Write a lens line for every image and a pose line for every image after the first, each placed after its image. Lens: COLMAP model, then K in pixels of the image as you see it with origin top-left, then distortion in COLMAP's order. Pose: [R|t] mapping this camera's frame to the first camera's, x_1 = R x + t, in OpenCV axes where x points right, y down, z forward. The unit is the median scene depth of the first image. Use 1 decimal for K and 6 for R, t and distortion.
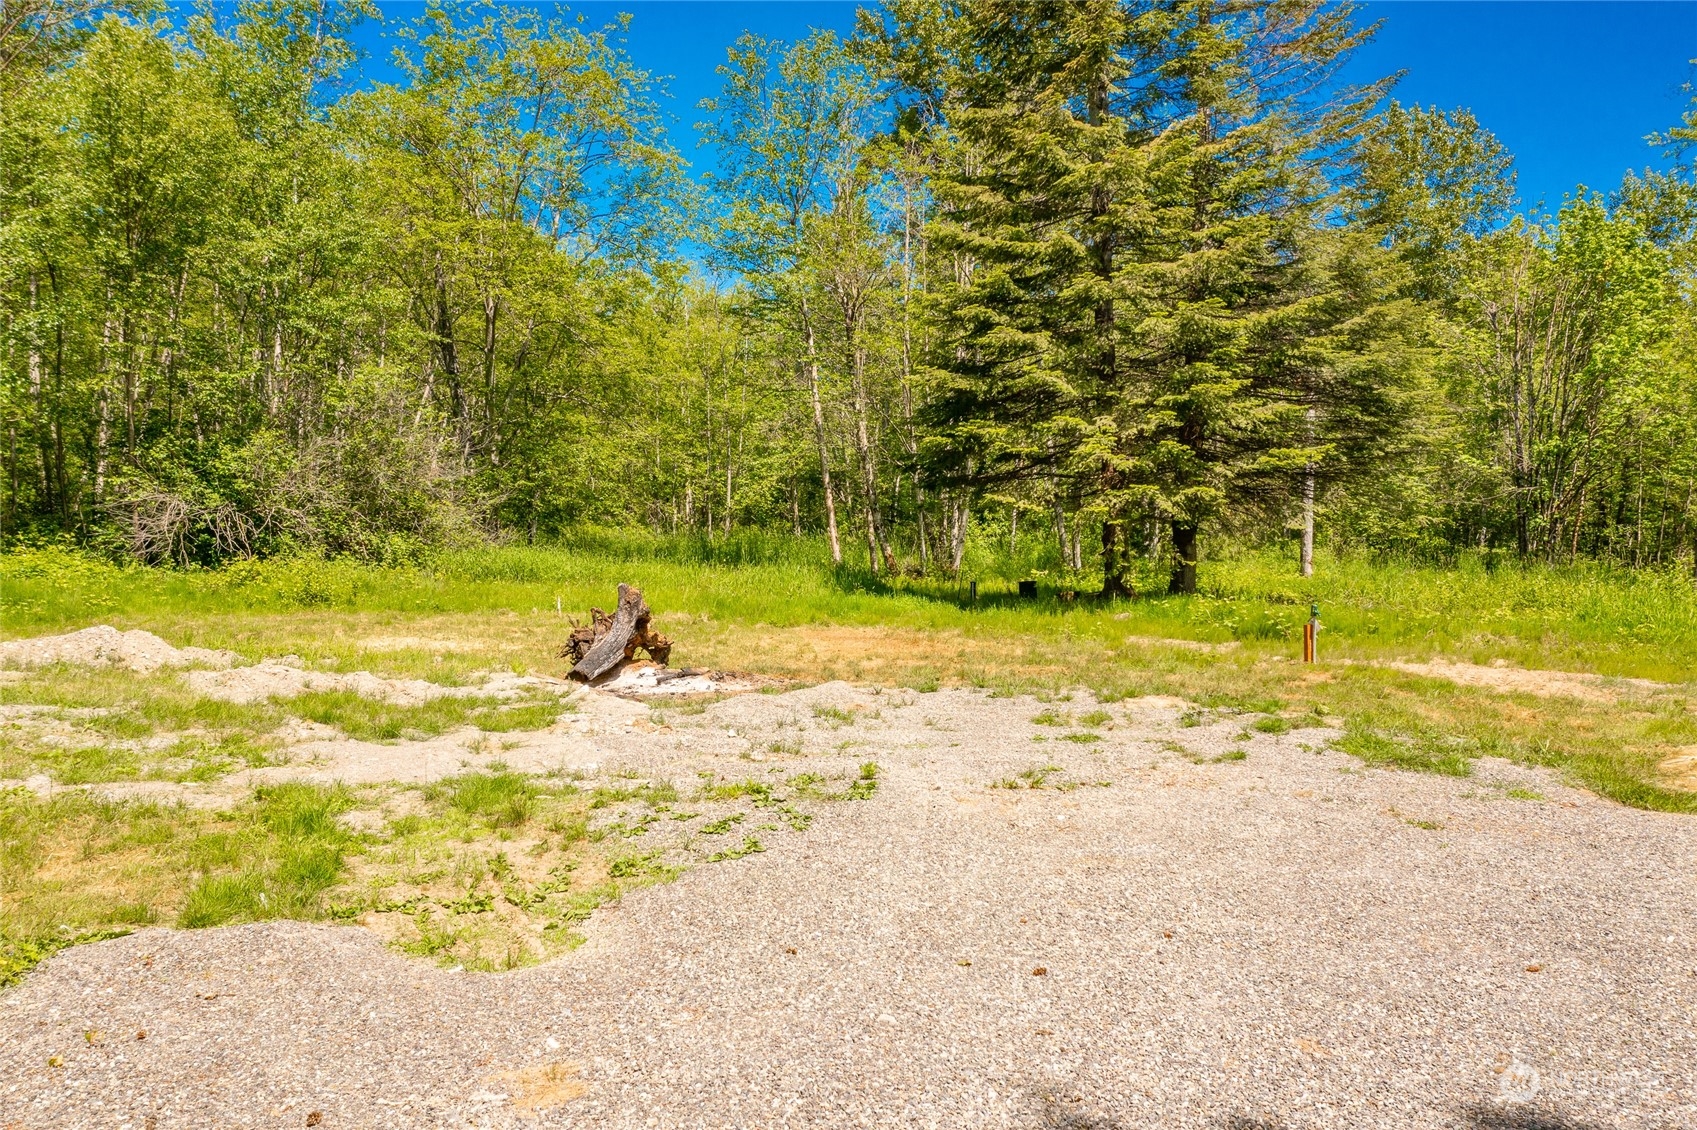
lens RADIAL K [[1337.2, 0, 850.1], [0, 1337.2, 567.0], [0, 0, 1]] dist [0.012898, 0.008247]
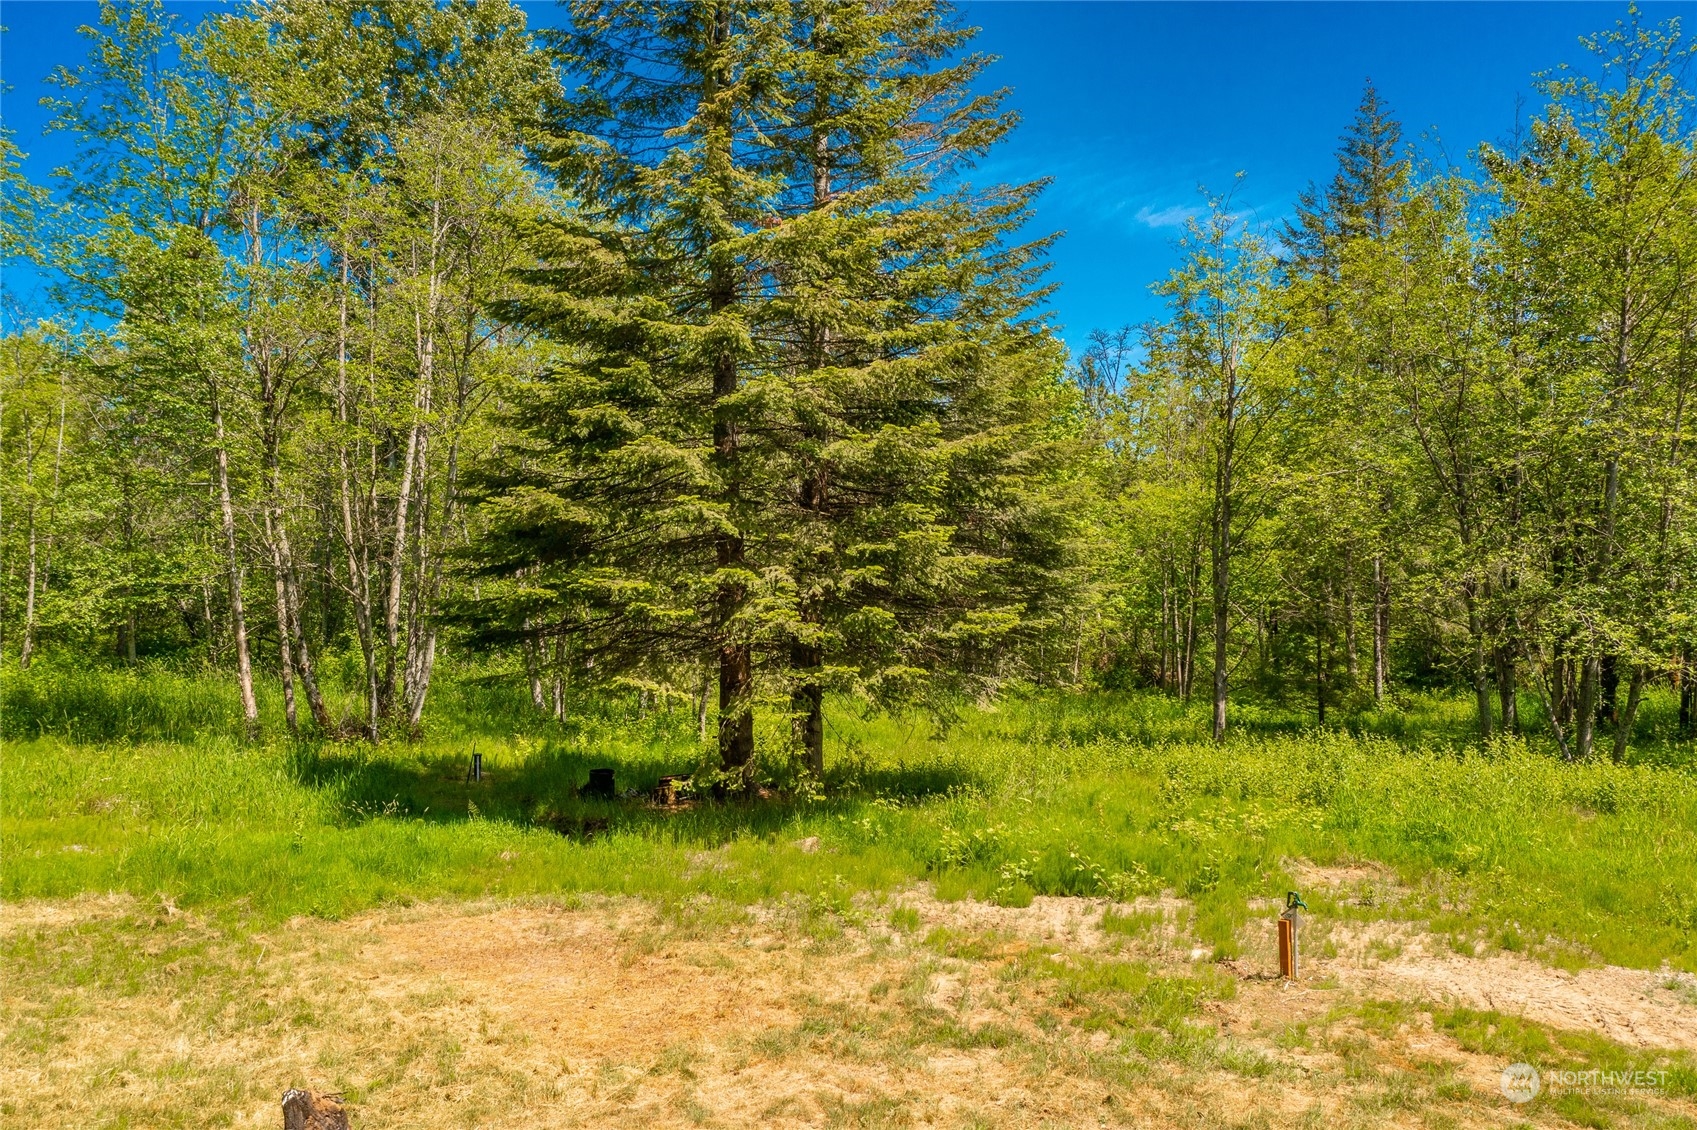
lens RADIAL K [[1337.2, 0, 857.1], [0, 1337.2, 566.4], [0, 0, 1]] dist [0.012898, 0.008247]
pose [[0.877729, 0.009911, 0.479054, -0.122898], [0.017964, 0.998402, -0.053571, -0.071550], [-0.478820, 0.055627, 0.876149, 0.325145]]
